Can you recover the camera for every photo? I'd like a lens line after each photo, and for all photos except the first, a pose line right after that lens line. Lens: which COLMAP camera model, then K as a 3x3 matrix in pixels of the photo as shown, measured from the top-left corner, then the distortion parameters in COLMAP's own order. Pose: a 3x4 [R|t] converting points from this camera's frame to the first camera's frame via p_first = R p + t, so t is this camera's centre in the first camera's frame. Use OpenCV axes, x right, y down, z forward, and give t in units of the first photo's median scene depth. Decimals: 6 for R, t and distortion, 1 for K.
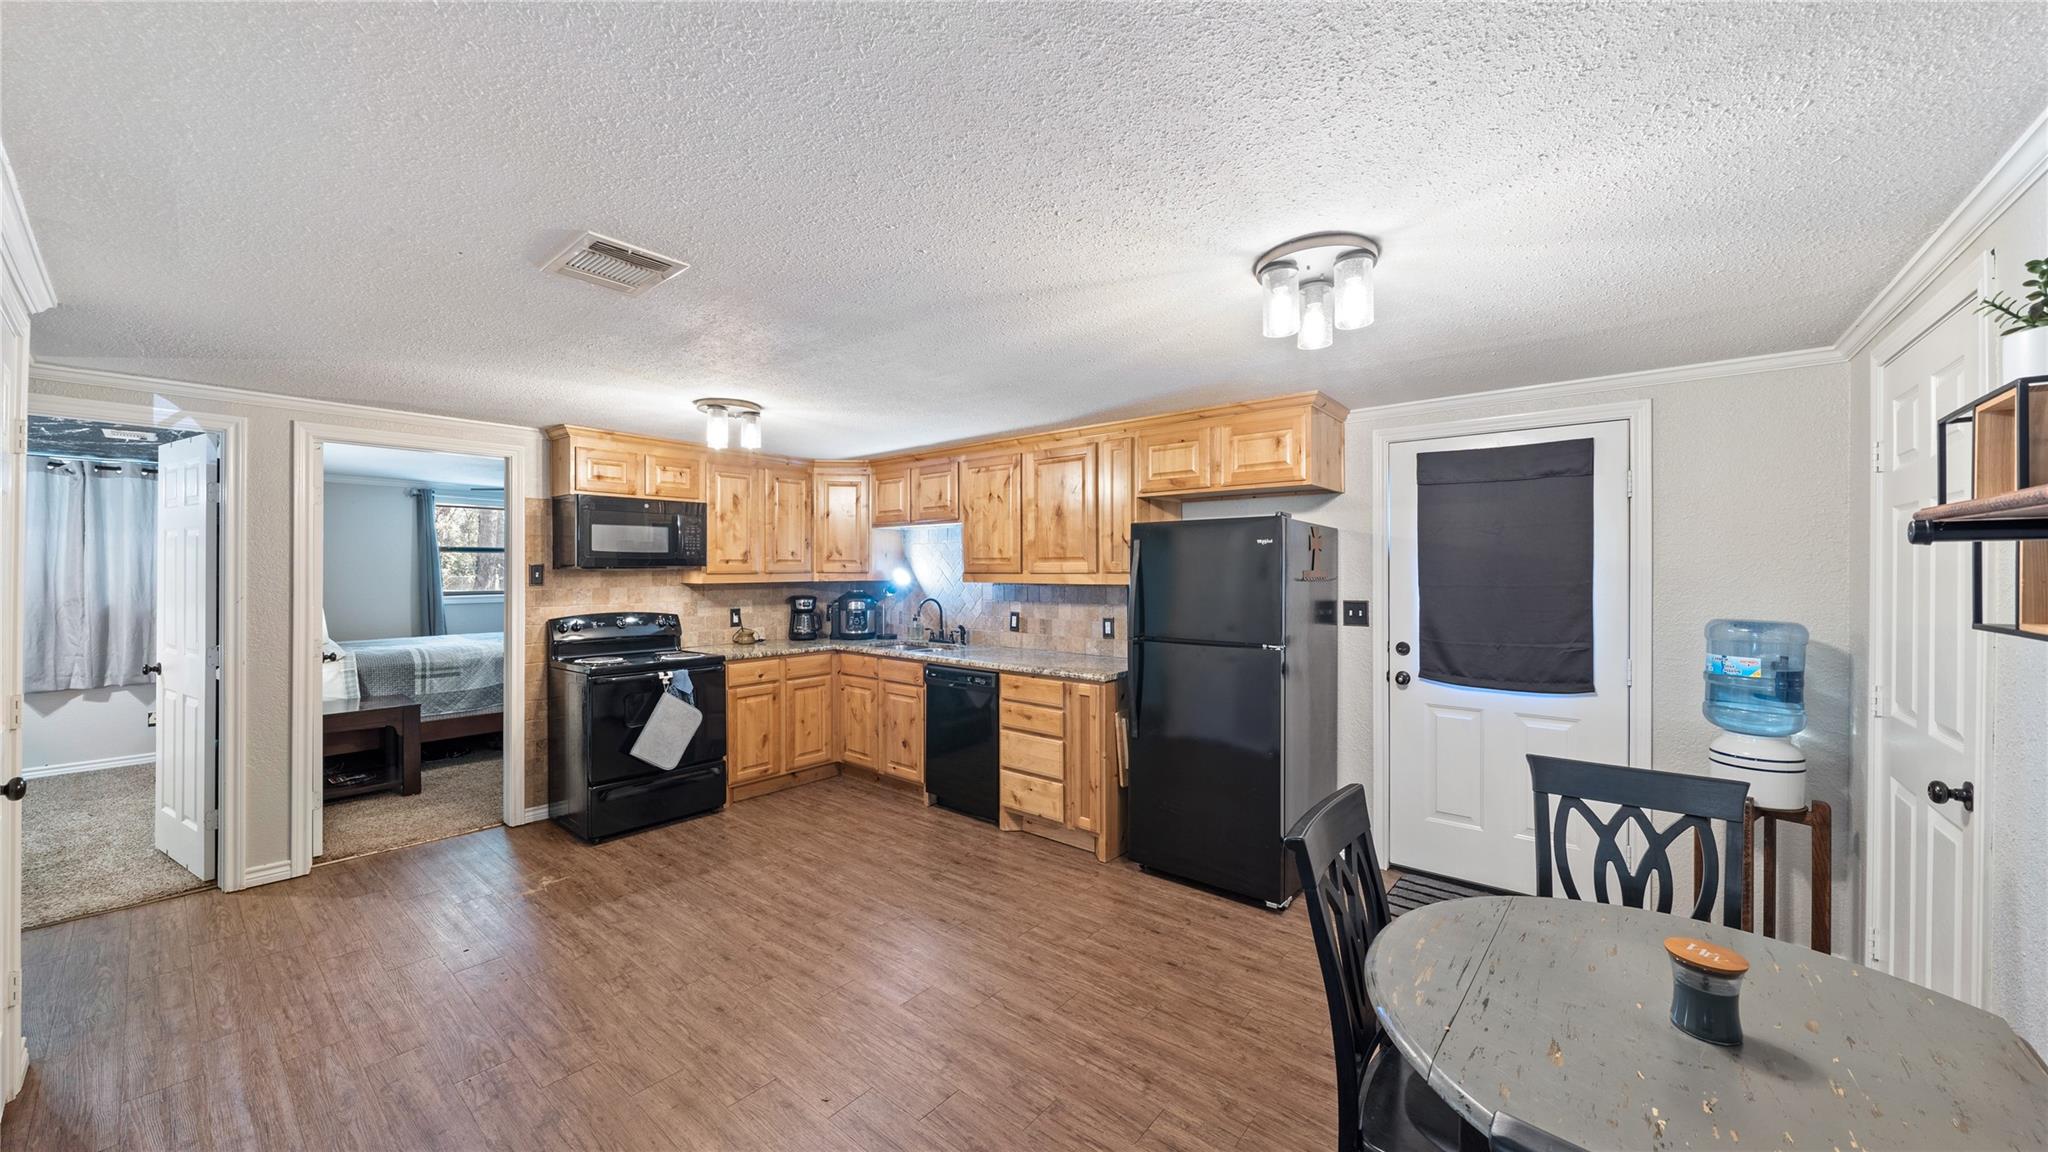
lens RADIAL K [[719.6, 0, 1004.6], [0, 719.6, 568.5], [0, 0, 1]] dist [-0.003226, -0.000073]
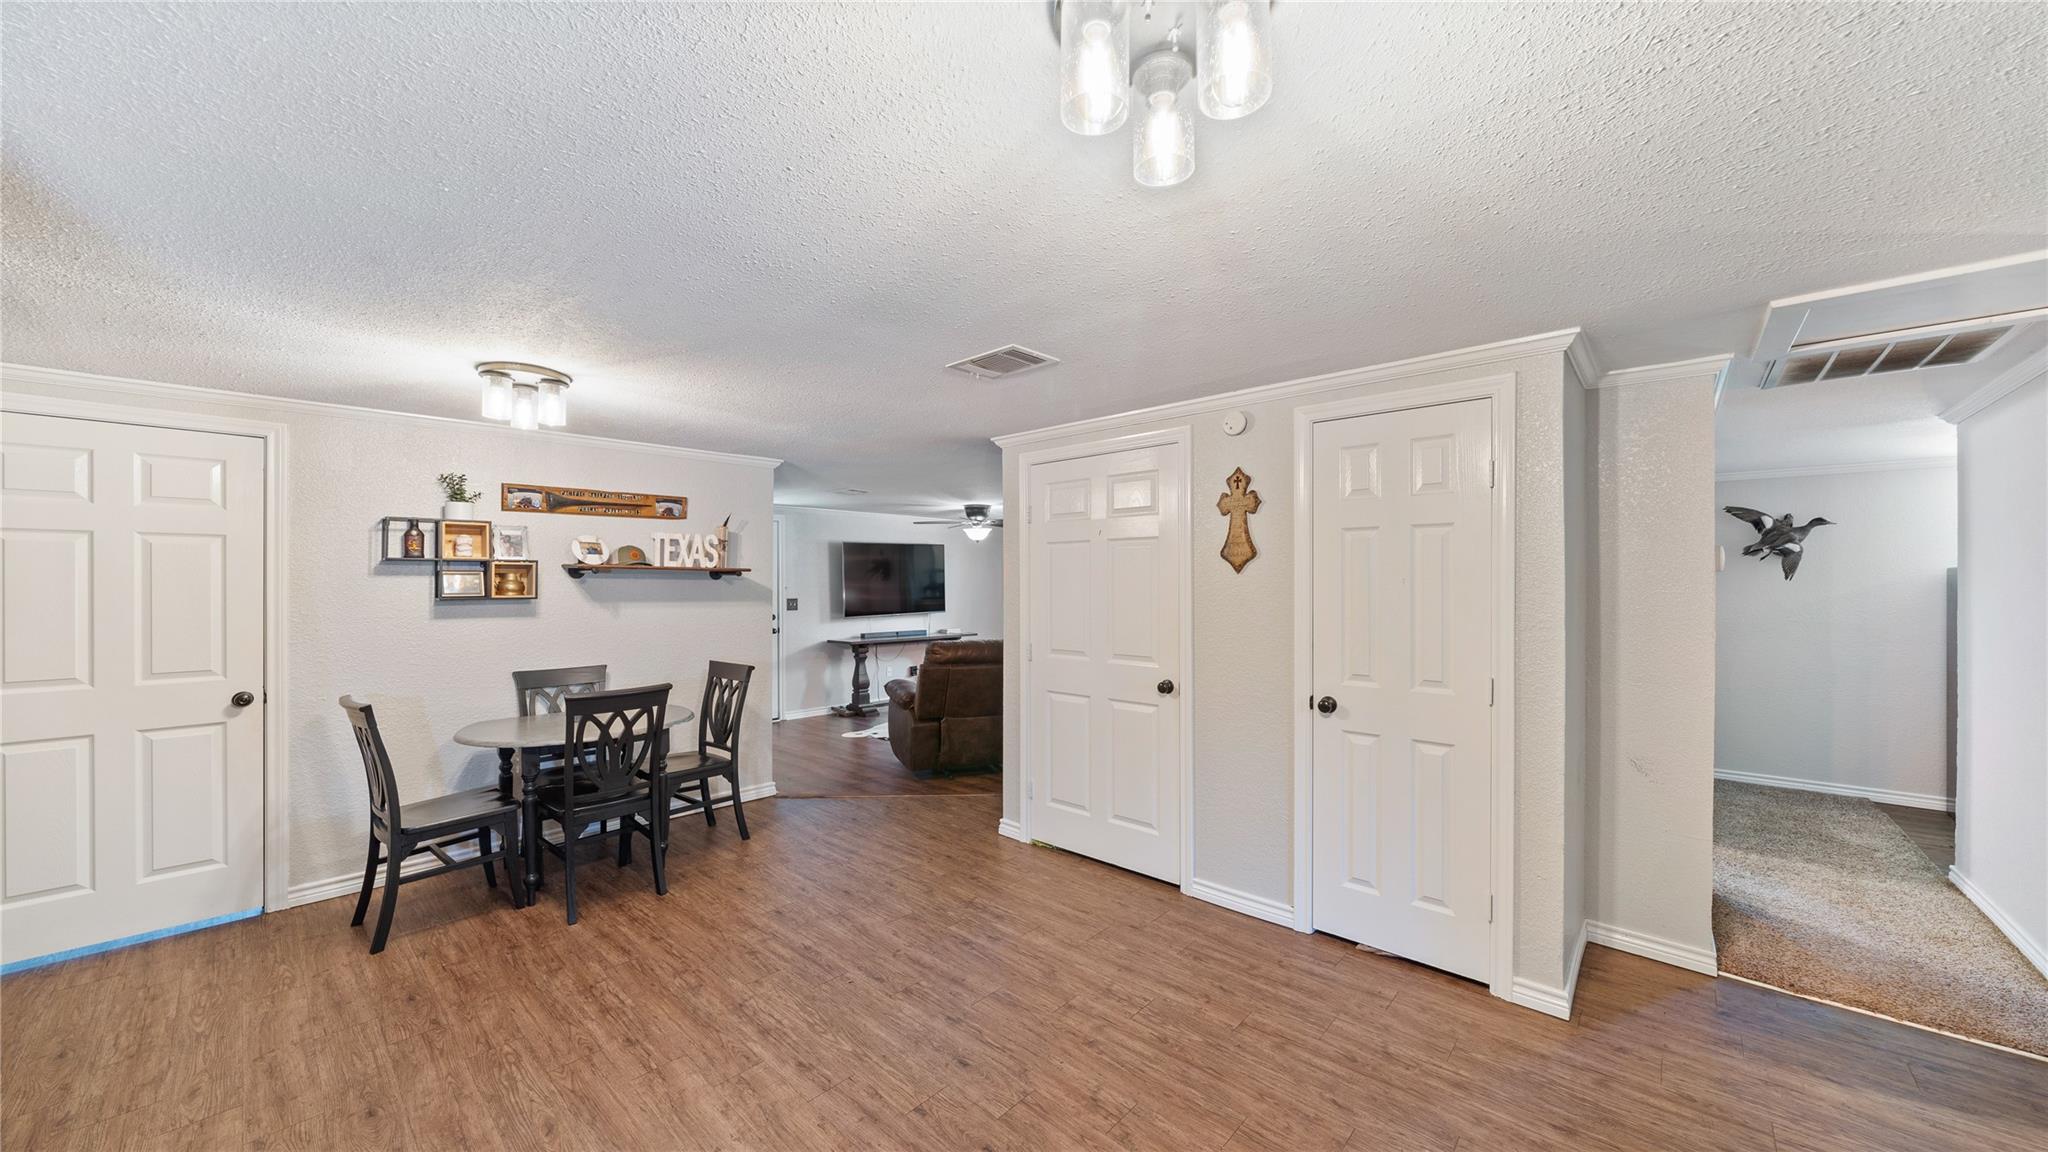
lens RADIAL K [[719.6, 0, 1029.6], [0, 719.6, 581.0], [0, 0, 1]] dist [-0.003226, -0.000073]
pose [[-0.999703, -0.001420, 0.024326, -0.539406], [-0.001508, 0.999992, -0.003585, 0.016161], [-0.024321, -0.003620, -0.999698, 2.046356]]
